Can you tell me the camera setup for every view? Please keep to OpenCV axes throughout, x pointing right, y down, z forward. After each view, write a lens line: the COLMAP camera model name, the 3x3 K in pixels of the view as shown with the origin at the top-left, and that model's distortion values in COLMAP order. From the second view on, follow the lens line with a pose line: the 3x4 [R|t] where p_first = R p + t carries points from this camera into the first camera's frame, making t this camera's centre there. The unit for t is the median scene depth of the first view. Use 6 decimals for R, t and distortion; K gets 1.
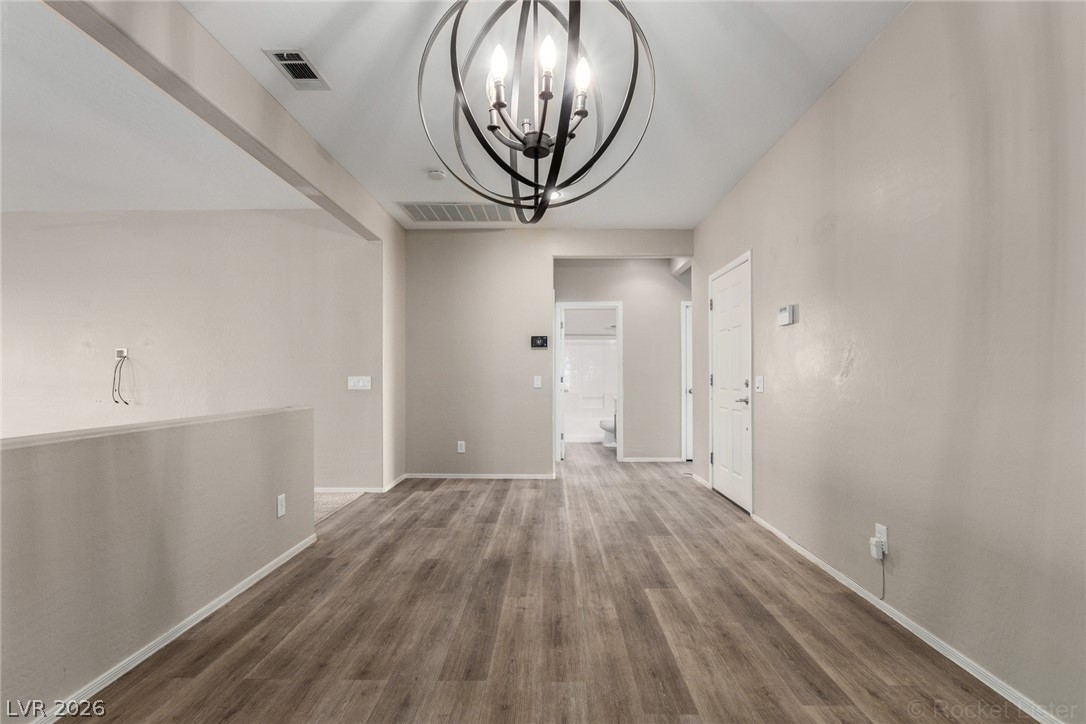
lens RADIAL K [[499.0, 0, 541.4], [0, 499.0, 372.3], [0, 0, 1]] dist [0.001683, -0.000165]
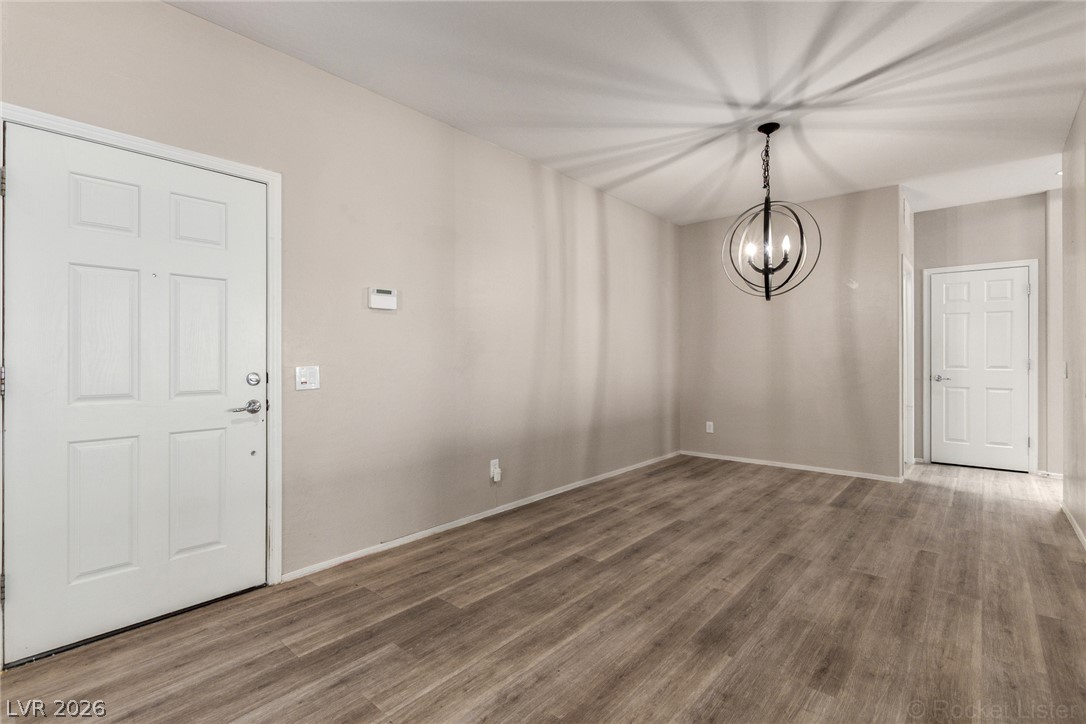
lens RADIAL K [[501.0, 0, 543.5], [0, 501.0, 367.0], [0, 0, 1]] dist [0.002004, -0.000666]
pose [[-0.766420, -0.008641, 0.642282, -0.353988], [-0.001846, 0.999935, 0.011251, 0.000831], [-0.642338, 0.007437, -0.766386, 1.718509]]
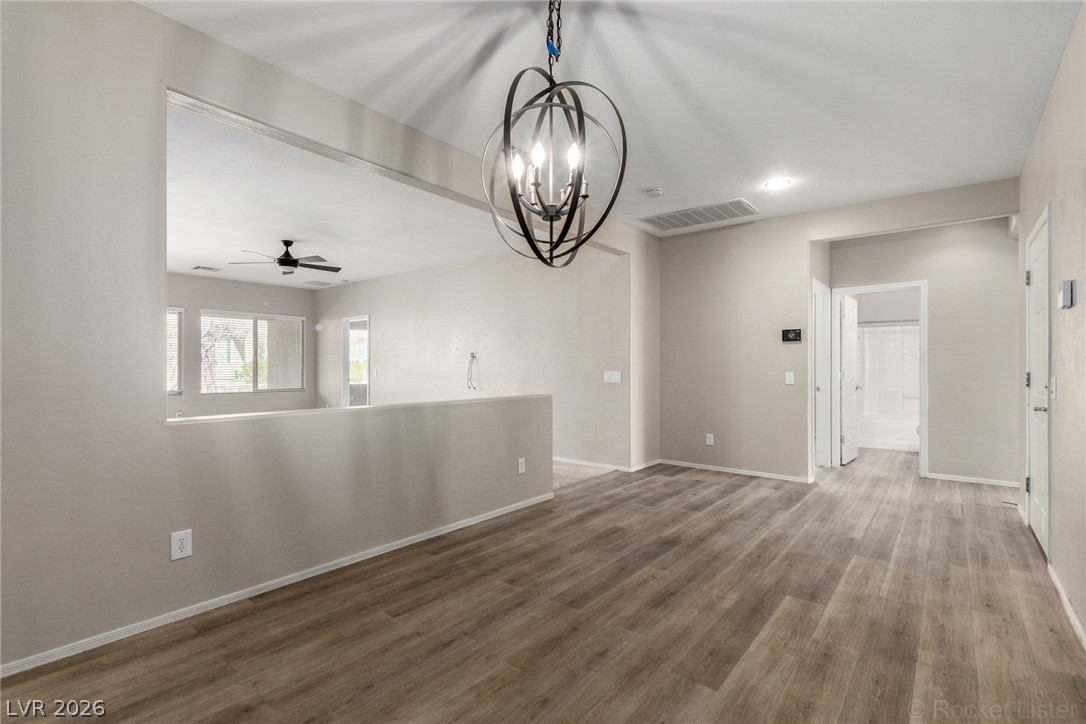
lens RADIAL K [[497.0, 0, 540.7], [0, 497.0, 365.9], [0, 0, 1]] dist [0.001019, -0.000834]
pose [[0.783555, 0.000533, -0.621322, 0.389581], [0.003172, 0.999983, 0.004859, -0.017542], [0.621314, -0.005779, 0.783540, -0.048047]]
